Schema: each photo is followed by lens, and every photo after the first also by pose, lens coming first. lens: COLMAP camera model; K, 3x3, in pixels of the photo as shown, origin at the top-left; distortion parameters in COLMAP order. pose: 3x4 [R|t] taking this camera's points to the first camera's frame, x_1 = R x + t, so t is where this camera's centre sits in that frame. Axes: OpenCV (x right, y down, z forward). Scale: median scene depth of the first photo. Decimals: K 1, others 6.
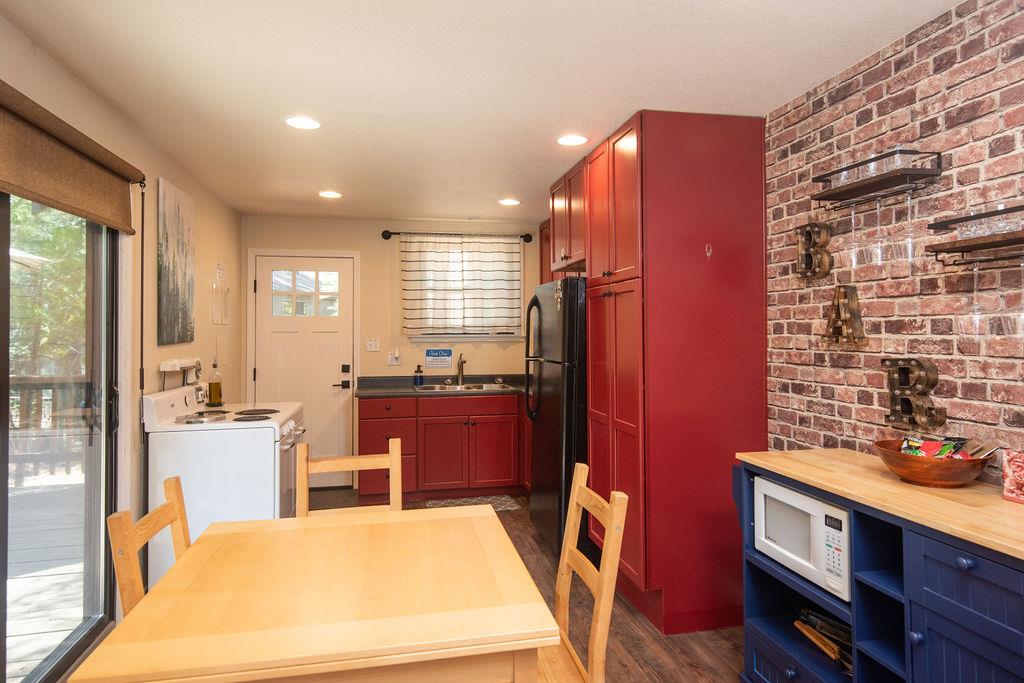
lens RADIAL K [[616.0, 0, 519.8], [0, 616.0, 323.3], [0, 0, 1]] dist [0.003002, -0.001269]
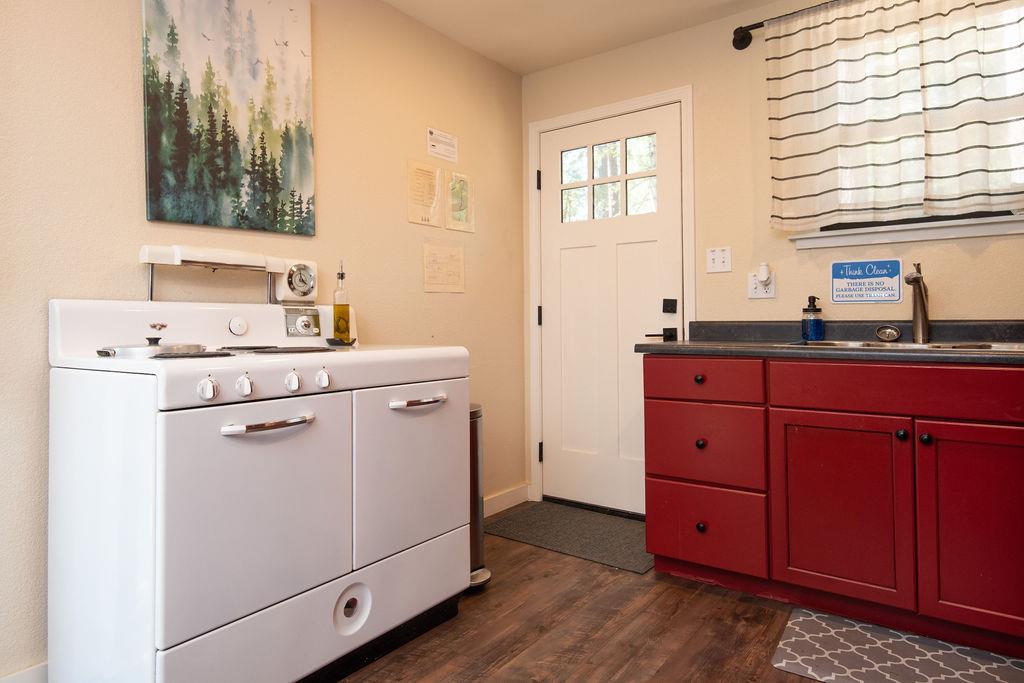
lens RADIAL K [[618.5, 0, 505.1], [0, 618.5, 311.5], [0, 0, 1]] dist [0.004152, 0.000237]
pose [[0.656135, -0.013343, -0.754526, 0.074427], [0.017602, 0.999842, -0.002374, 0.161556], [0.754438, -0.011723, 0.656266, 1.108265]]
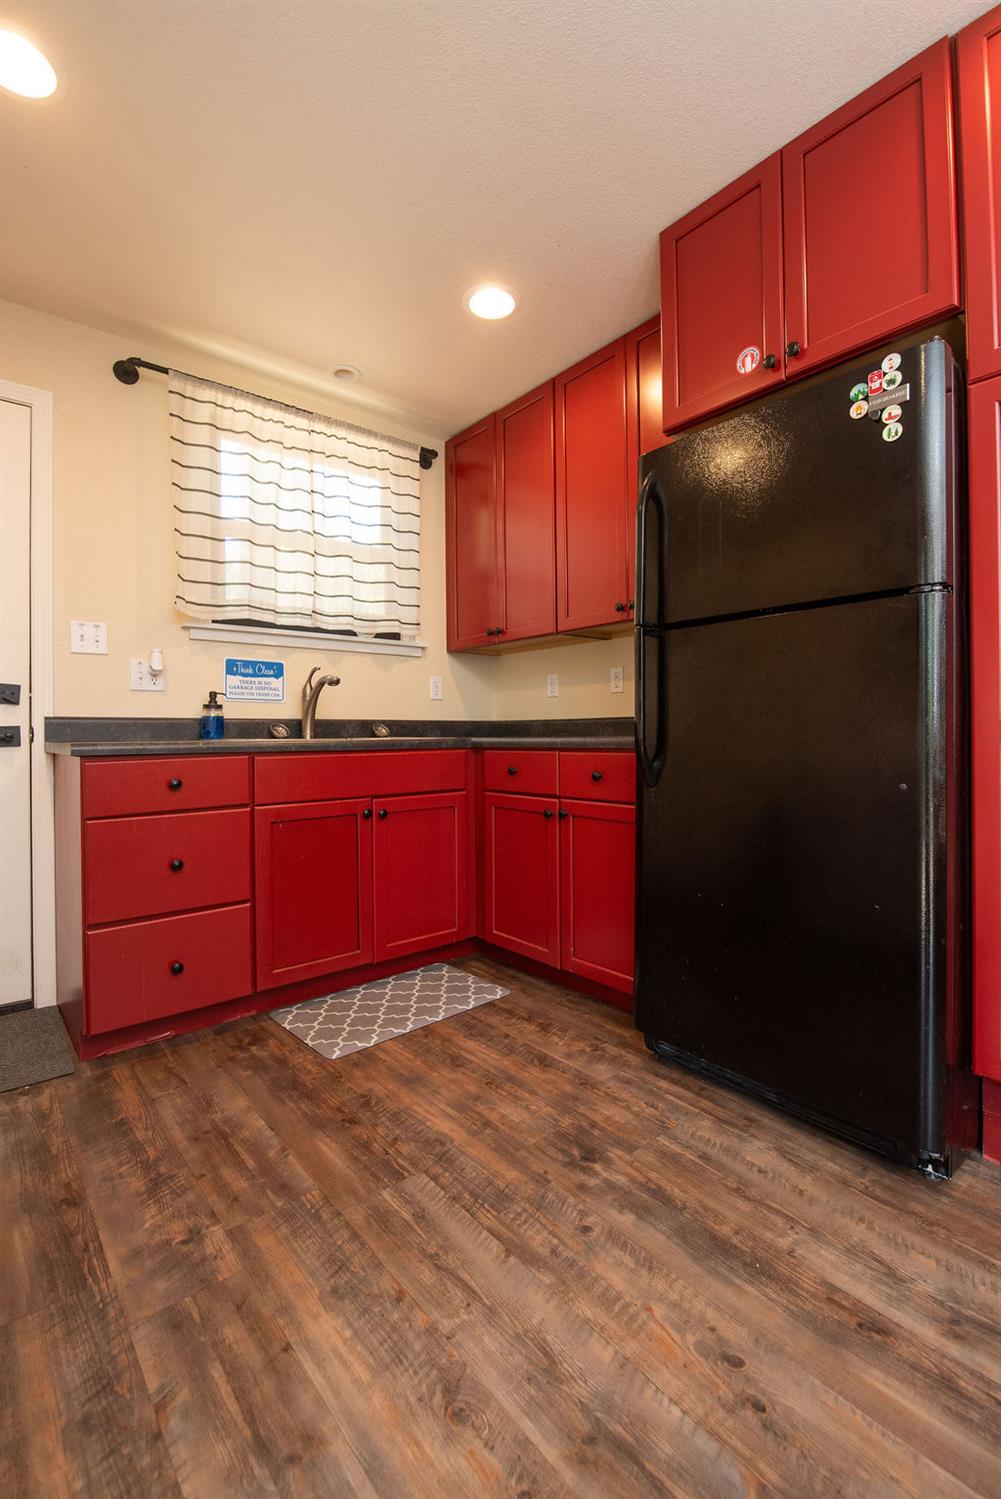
lens RADIAL K [[661.9, 0, 507.1], [0, 661.9, 730.7], [0, 0, 1]] dist [-0.002019, -0.010585]
pose [[0.887701, -0.001817, 0.460417, -0.412580], [-0.002736, 0.999954, 0.009222, 0.191193], [-0.460412, -0.009446, 0.887655, 1.052540]]
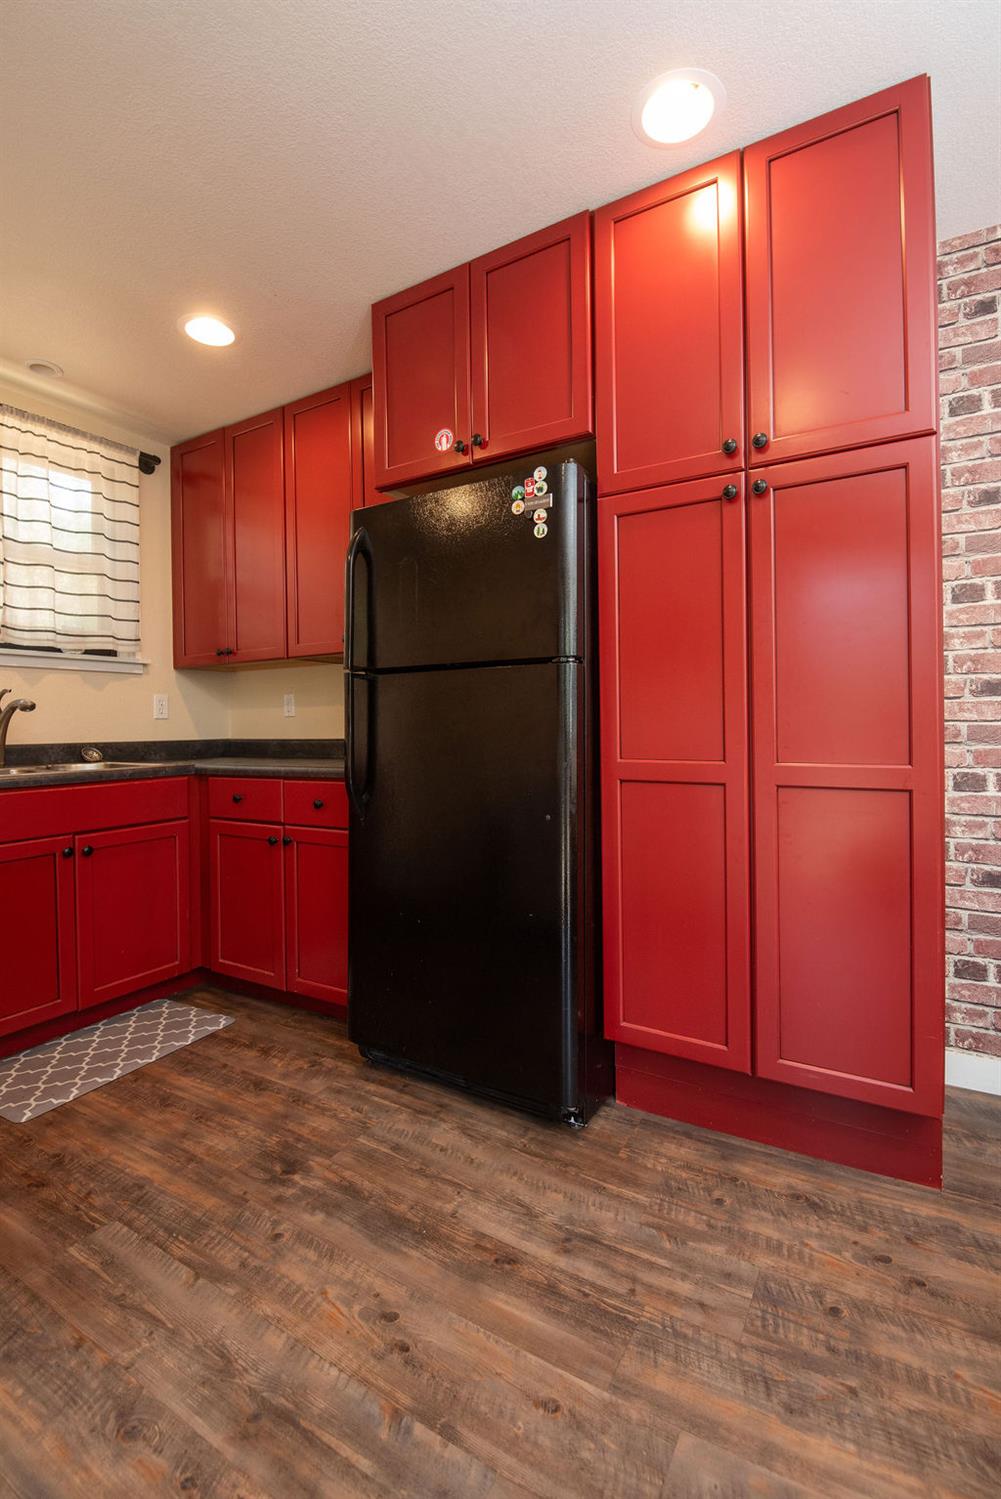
lens RADIAL K [[666.0, 0, 509.2], [0, 666.0, 727.5], [0, 0, 1]] dist [-0.003199, -0.008632]
pose [[0.682403, -0.007326, 0.730939, -0.399806], [-0.000972, 0.999940, 0.010929, 0.145314], [-0.730975, -0.008169, 0.682355, 0.956249]]
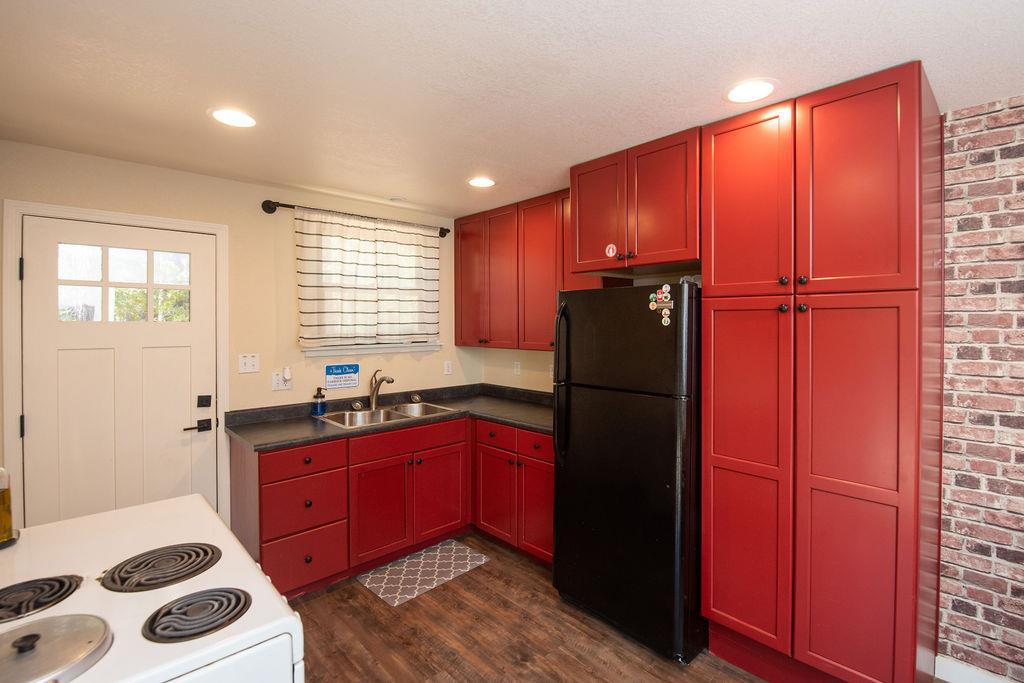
lens RADIAL K [[469.6, 0, 527.5], [0, 469.6, 325.8], [0, 0, 1]] dist [-0.003293, -0.008383]
pose [[0.853884, 0.000074, 0.520464, -0.518037], [-0.009499, 0.999836, 0.015442, -0.038464], [-0.520377, -0.018130, 0.853744, 0.820940]]
